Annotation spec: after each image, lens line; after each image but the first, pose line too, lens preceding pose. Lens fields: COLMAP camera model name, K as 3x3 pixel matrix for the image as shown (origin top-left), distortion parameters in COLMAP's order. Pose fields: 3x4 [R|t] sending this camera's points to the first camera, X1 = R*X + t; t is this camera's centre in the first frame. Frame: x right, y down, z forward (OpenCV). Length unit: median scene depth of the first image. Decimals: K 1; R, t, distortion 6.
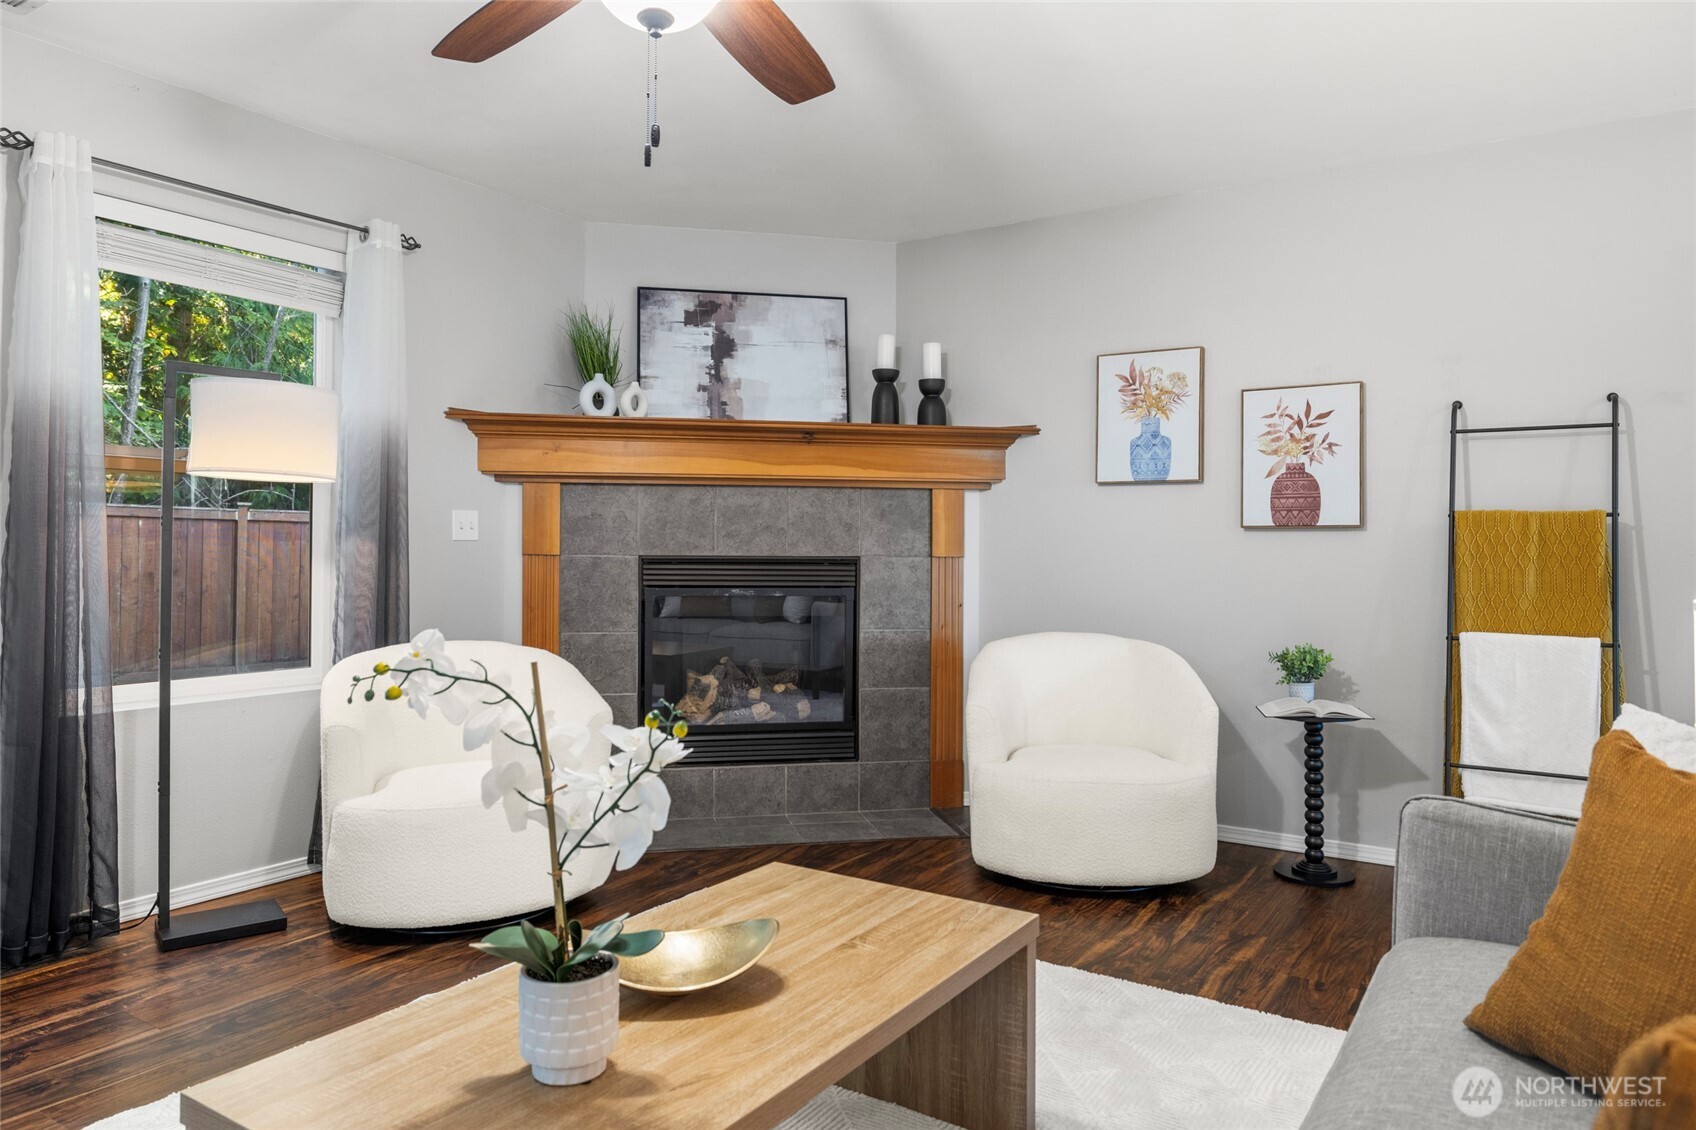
lens RADIAL K [[1090.0, 0, 856.6], [0, 1090.0, 534.4], [0, 0, 1]] dist [-0.002029, 0.000378]
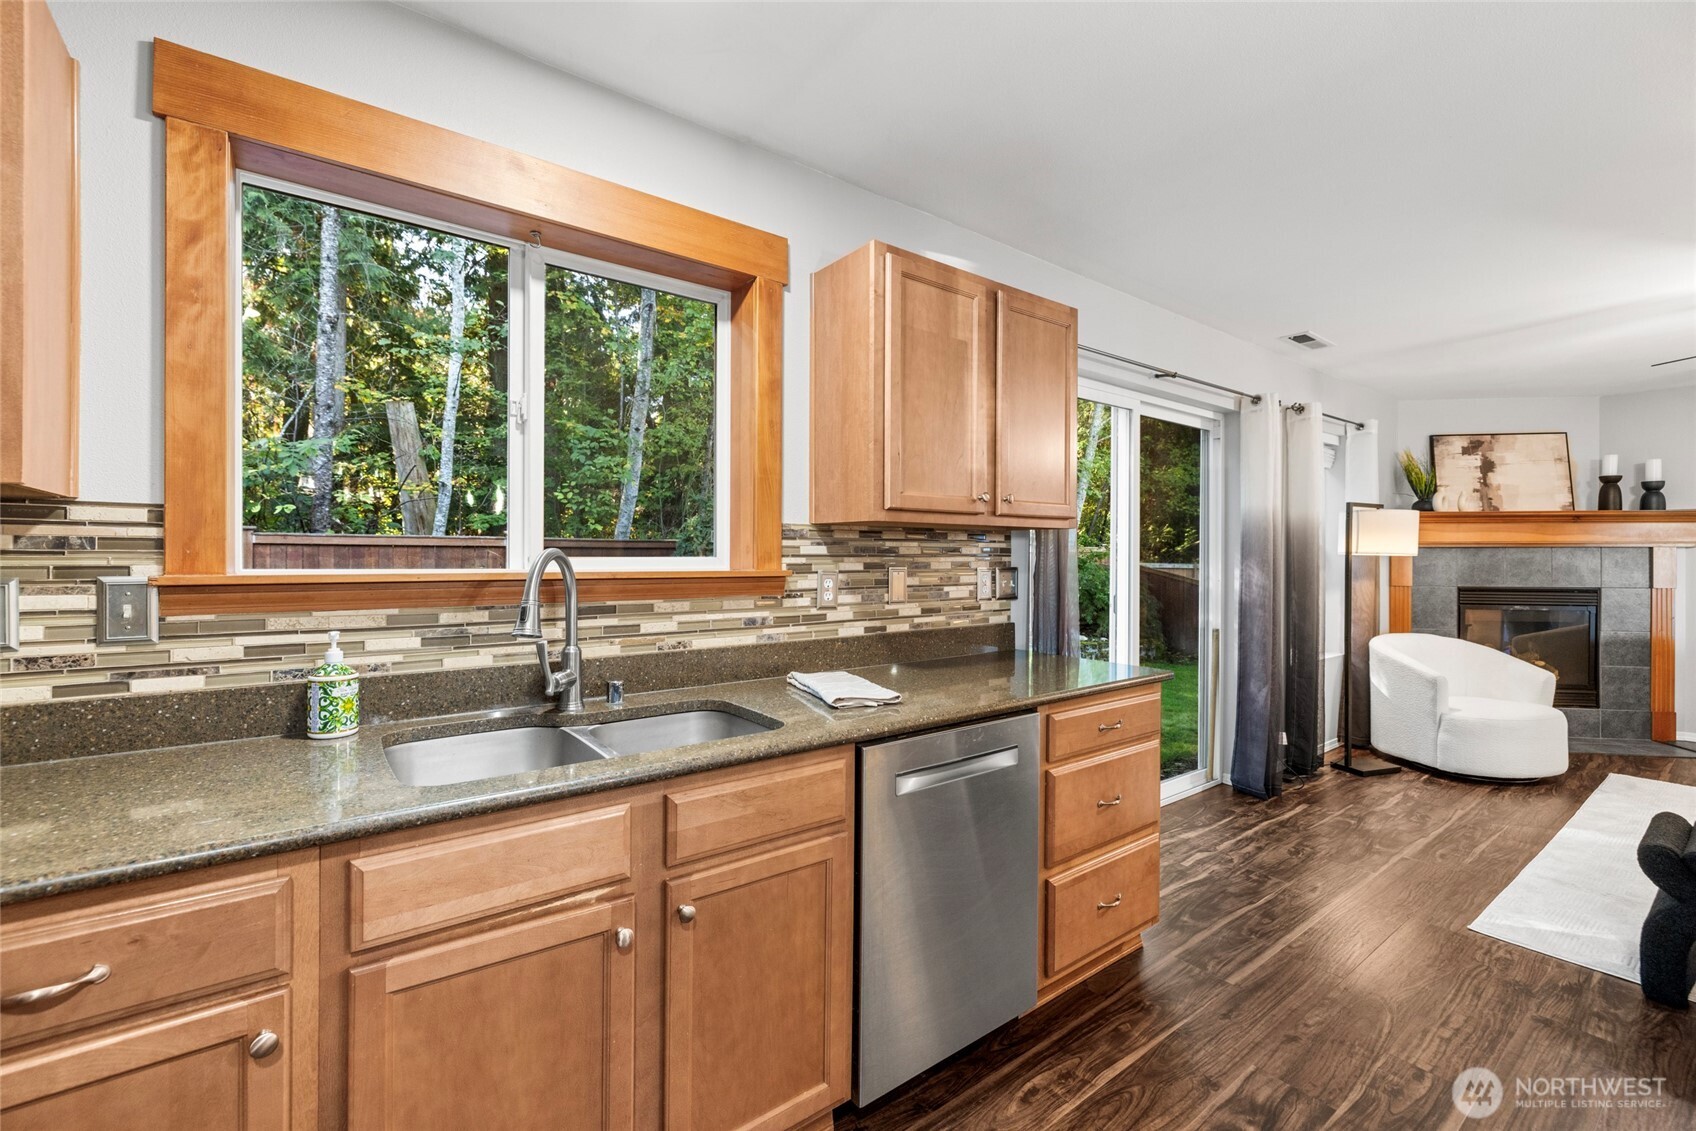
lens RADIAL K [[718.5, 0, 839.4], [0, 718.5, 555.2], [0, 0, 1]] dist [0.000017, 0.000282]
pose [[0.942877, -0.002817, -0.333130, -0.769770], [0.007591, 0.999886, 0.013029, -0.056497], [0.333055, -0.014814, 0.942791, -0.463264]]
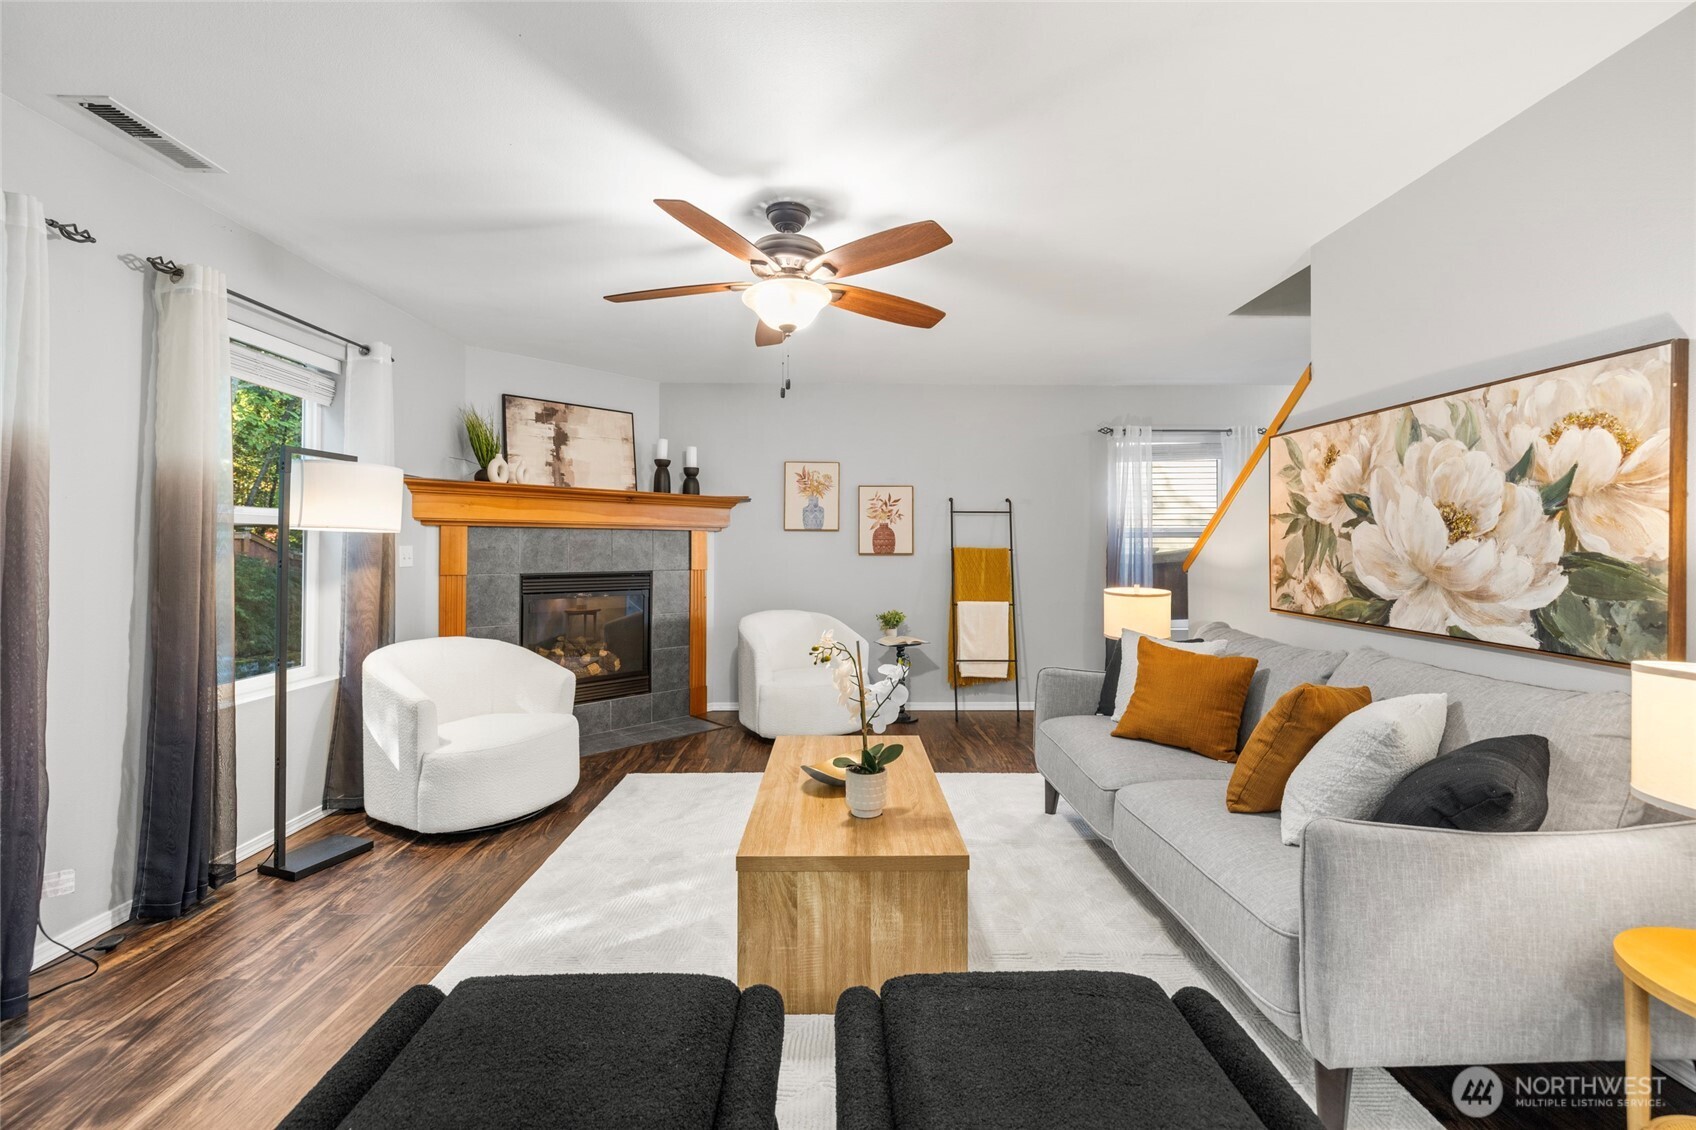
lens RADIAL K [[718.5, 0, 840.3], [0, 718.5, 536.1], [0, 0, 1]] dist [0.000017, 0.000282]
pose [[0.832861, 0.005334, 0.553457, -0.383790], [-0.004956, 0.999985, -0.002180, -0.033655], [-0.553460, -0.000927, 0.832875, -0.085514]]
